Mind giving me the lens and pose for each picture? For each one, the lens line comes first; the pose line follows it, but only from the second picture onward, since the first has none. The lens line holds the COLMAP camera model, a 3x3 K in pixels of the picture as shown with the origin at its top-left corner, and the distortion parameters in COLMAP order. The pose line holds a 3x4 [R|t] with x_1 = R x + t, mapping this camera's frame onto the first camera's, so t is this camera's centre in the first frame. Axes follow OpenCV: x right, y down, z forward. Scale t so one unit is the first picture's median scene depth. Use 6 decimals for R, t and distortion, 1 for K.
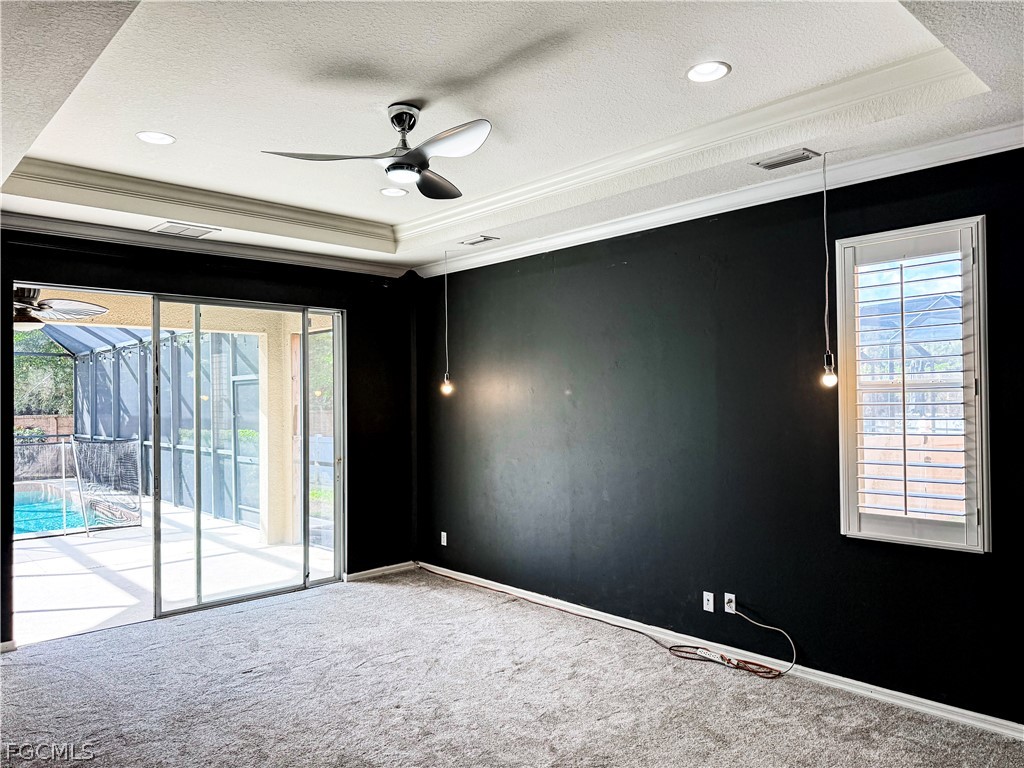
lens RADIAL K [[728.5, 0, 507.0], [0, 728.5, 365.2], [0, 0, 1]] dist [0.057606, -0.063158]
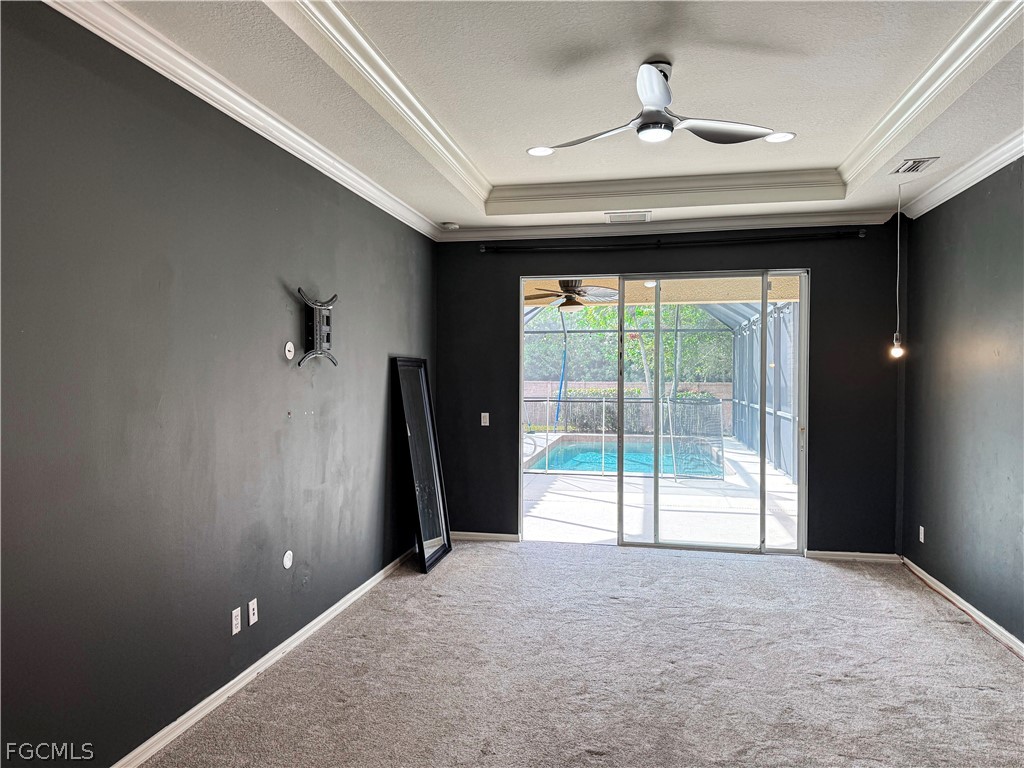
lens RADIAL K [[728.5, 0, 508.7], [0, 728.5, 375.6], [0, 0, 1]] dist [0.057606, -0.063158]
pose [[0.582622, 0.012722, -0.812644, 0.370903], [0.029220, 0.998903, 0.036587, 0.016641], [0.812218, -0.045062, 0.581611, 0.165453]]
